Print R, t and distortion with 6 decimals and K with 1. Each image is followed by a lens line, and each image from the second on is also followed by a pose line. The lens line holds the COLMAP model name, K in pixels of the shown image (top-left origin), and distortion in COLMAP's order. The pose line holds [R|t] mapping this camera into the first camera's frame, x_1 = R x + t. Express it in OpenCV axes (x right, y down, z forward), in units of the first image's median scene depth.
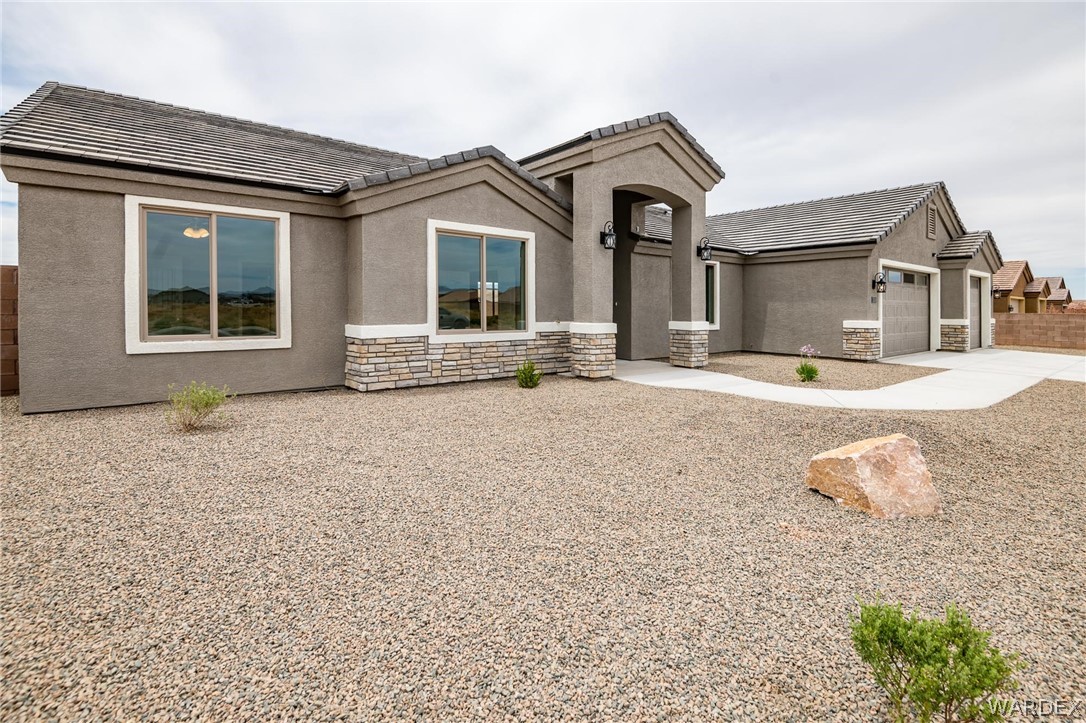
lens RADIAL K [[508.1, 0, 539.6], [0, 508.1, 310.7], [0, 0, 1]] dist [0.014388, -0.000484]
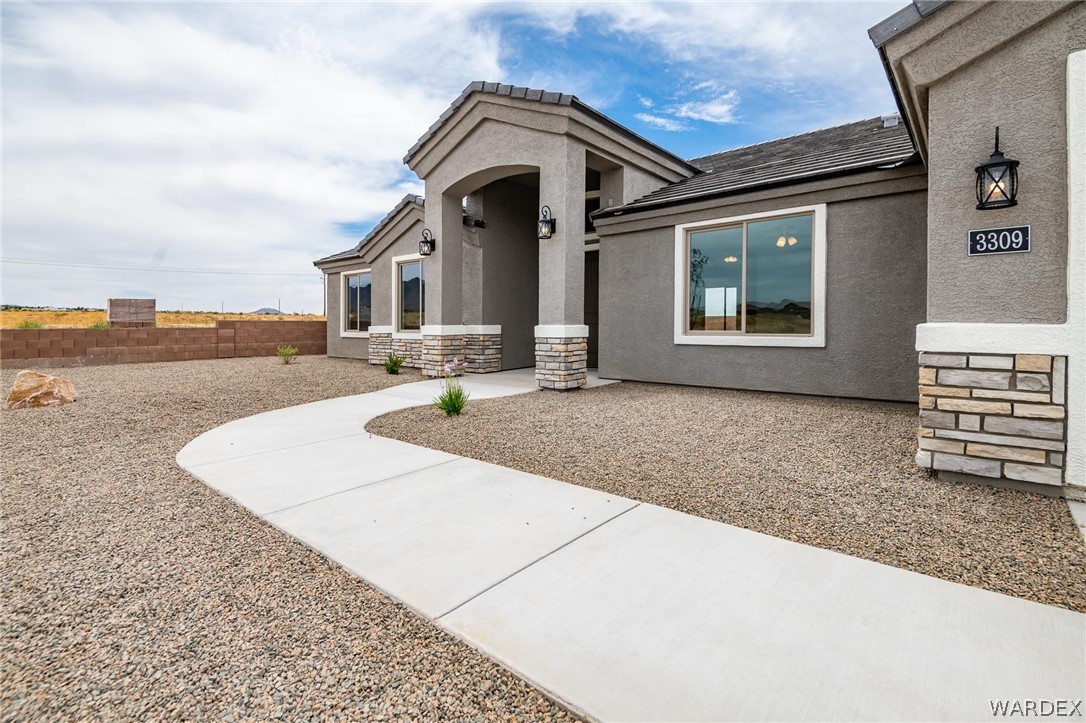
lens RADIAL K [[502.0, 0, 542.4], [0, 502.0, 332.2], [0, 0, 1]] dist [0.015586, -0.000379]
pose [[0.188623, 0.008530, -0.982012, 1.184529], [0.002502, 0.999955, 0.009167, 0.028882], [0.982046, -0.004186, 0.188594, 1.011805]]
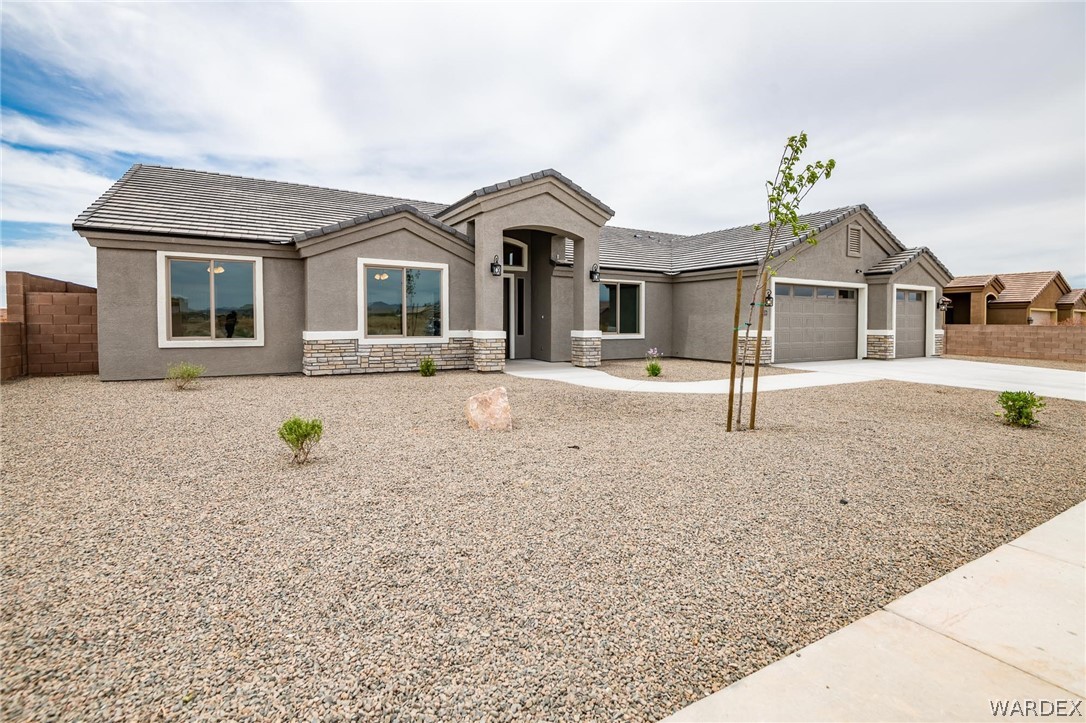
lens RADIAL K [[502.0, 0, 542.4], [0, 502.0, 332.2], [0, 0, 1]] dist [0.015586, -0.000379]
pose [[0.989977, 0.001138, -0.141227, 0.435706], [0.000960, 0.999890, 0.014787, 0.007890], [0.141228, -0.014775, 0.989867, -0.293743]]
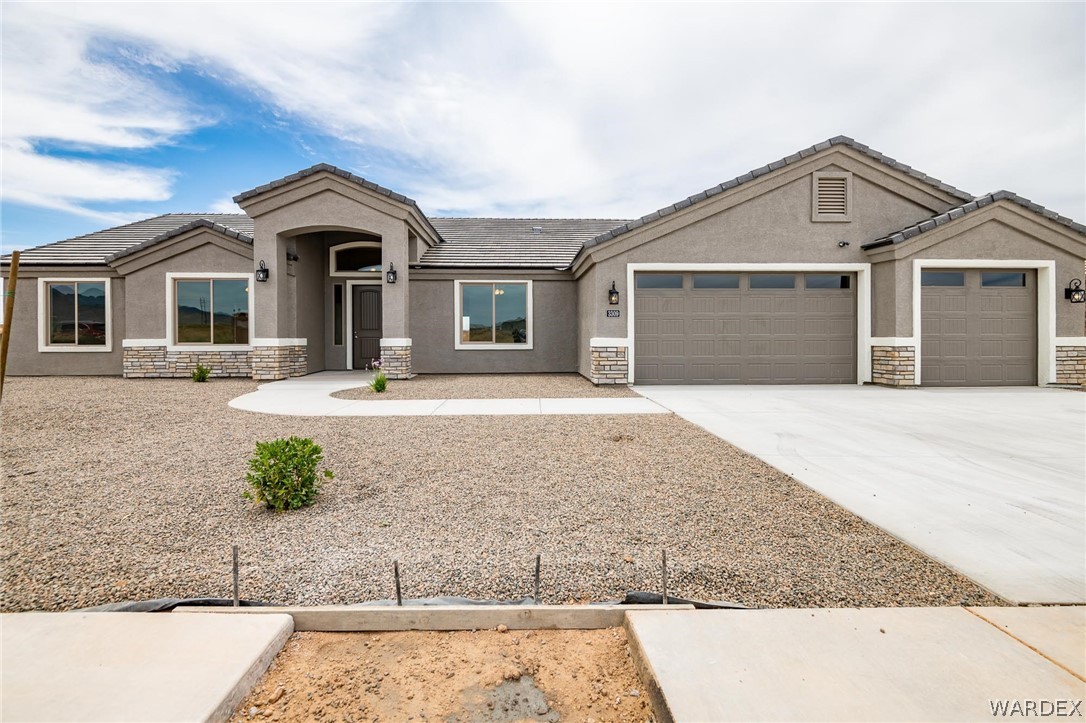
lens RADIAL K [[494.2, 0, 540.4], [0, 494.2, 341.4], [0, 0, 1]] dist [-0.000129, -0.000519]
pose [[0.809725, -0.002162, -0.586805, 1.427681], [0.004848, 0.999984, 0.003007, 0.030433], [0.586789, -0.005280, 0.809722, 0.379504]]
